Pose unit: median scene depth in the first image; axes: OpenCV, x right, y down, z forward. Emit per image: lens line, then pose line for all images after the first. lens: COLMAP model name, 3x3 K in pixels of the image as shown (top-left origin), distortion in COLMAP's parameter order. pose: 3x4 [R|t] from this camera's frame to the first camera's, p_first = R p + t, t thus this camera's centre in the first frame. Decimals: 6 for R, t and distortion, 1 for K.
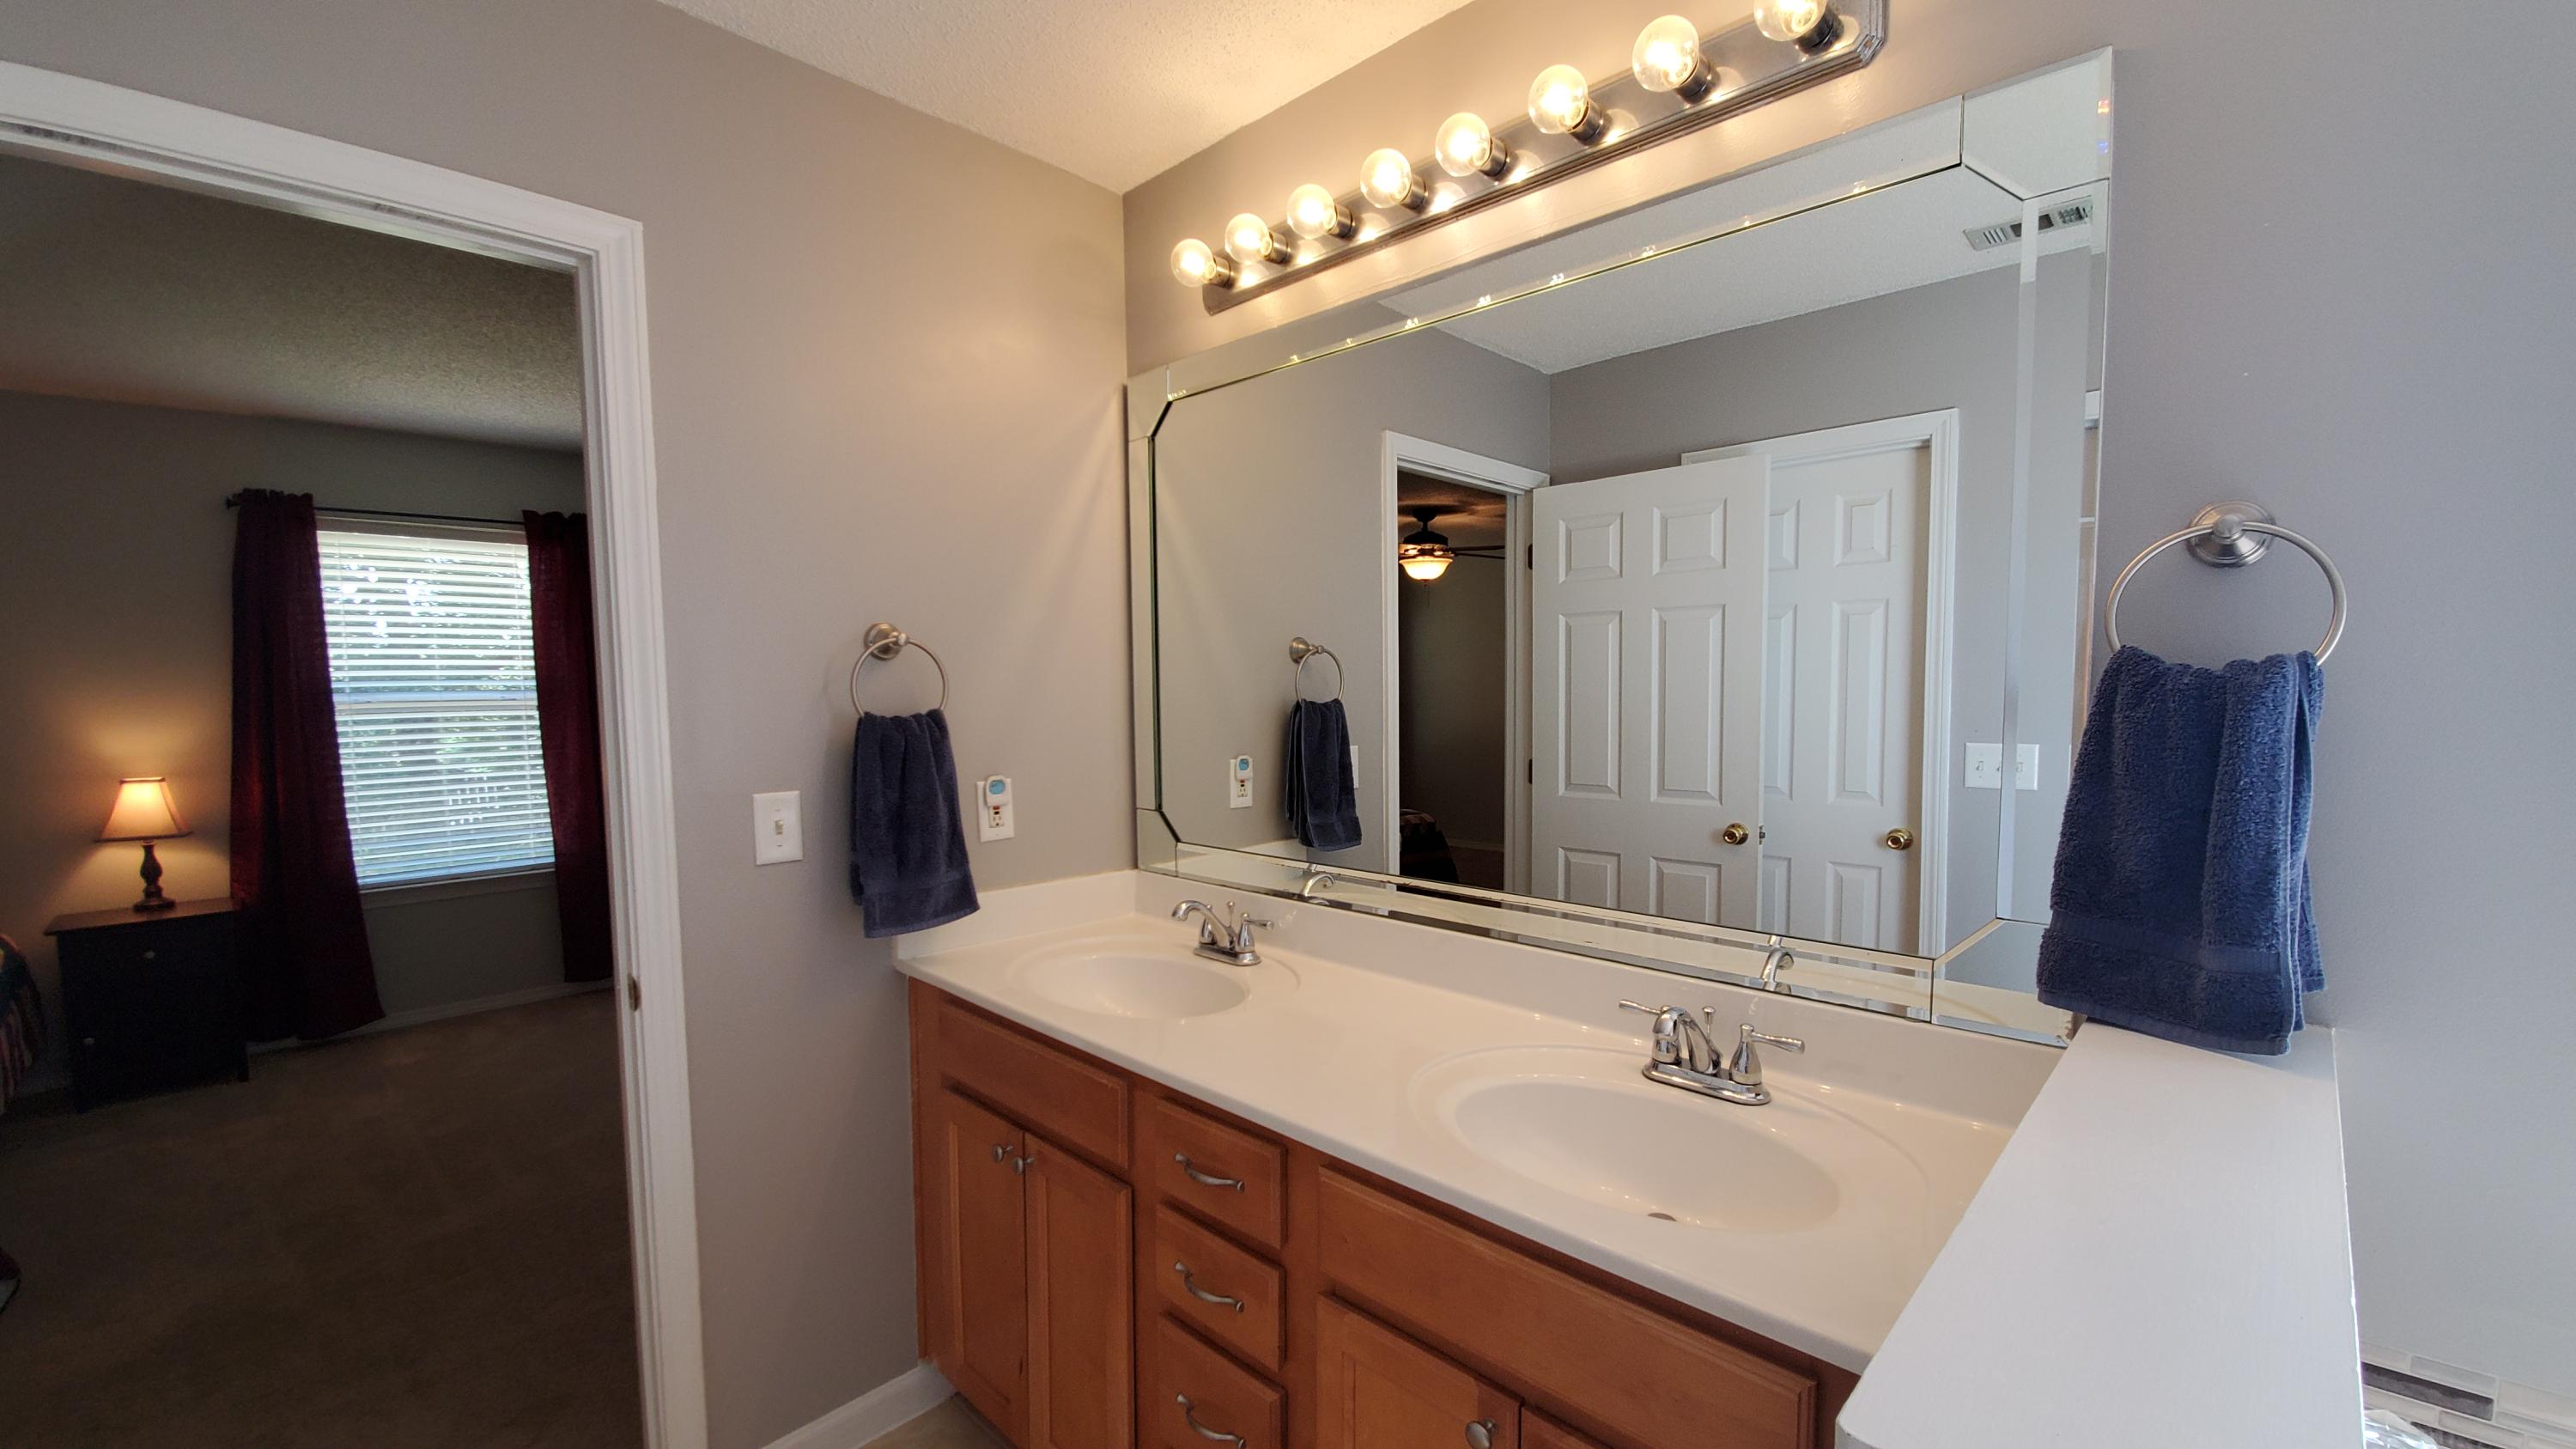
lens RADIAL K [[1017.7, 0, 1309.4], [0, 1017.7, 754.6], [0, 0, 1]] dist [0.013735, -0.015950]
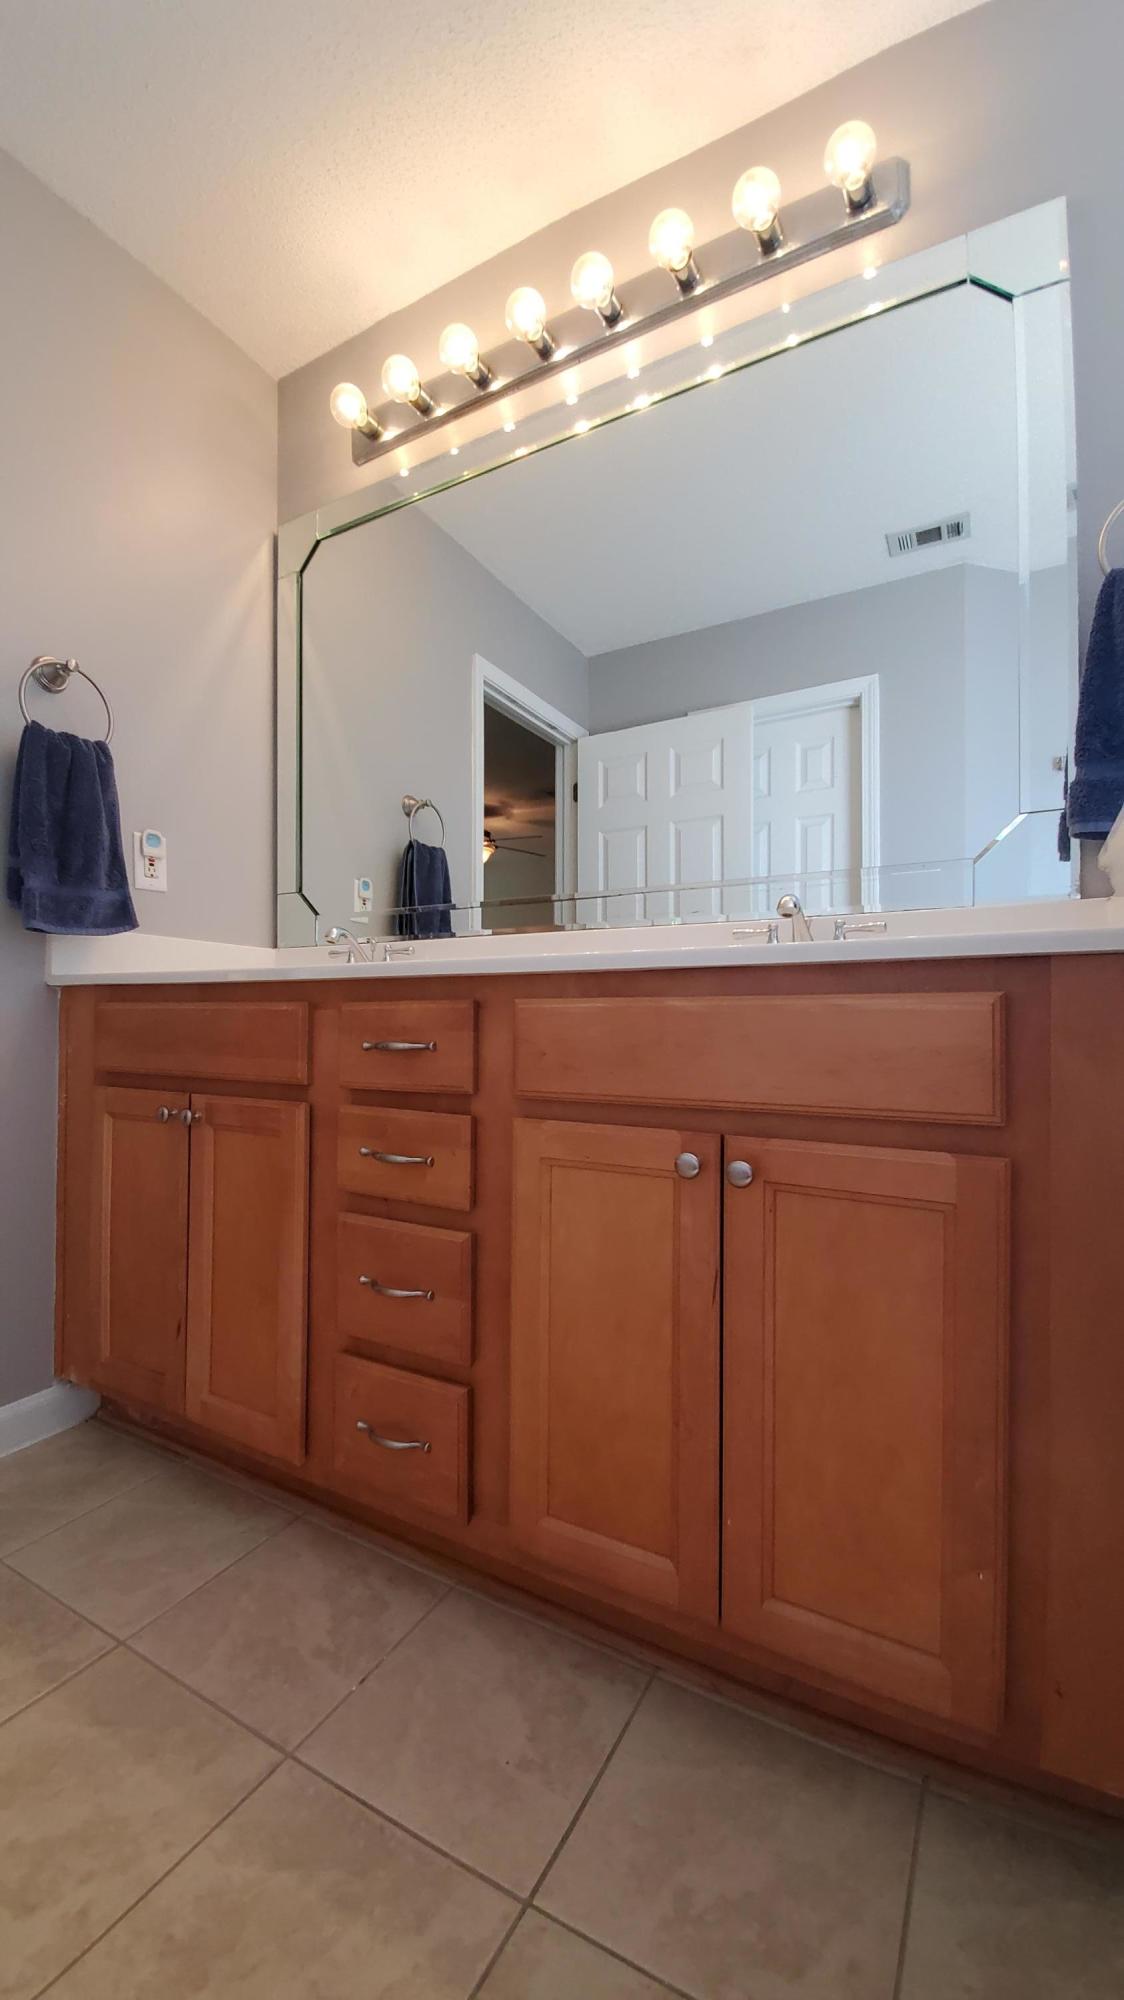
lens RADIAL K [[790.0, 0, 540.0], [0, 790.0, 1012.7], [0, 0, 1]] dist [0.013735, -0.015950]
pose [[0.973553, 0.011489, 0.228173, -0.091537], [0.006216, 0.997033, -0.076724, 0.277364], [-0.228377, 0.076113, 0.970593, 0.091363]]
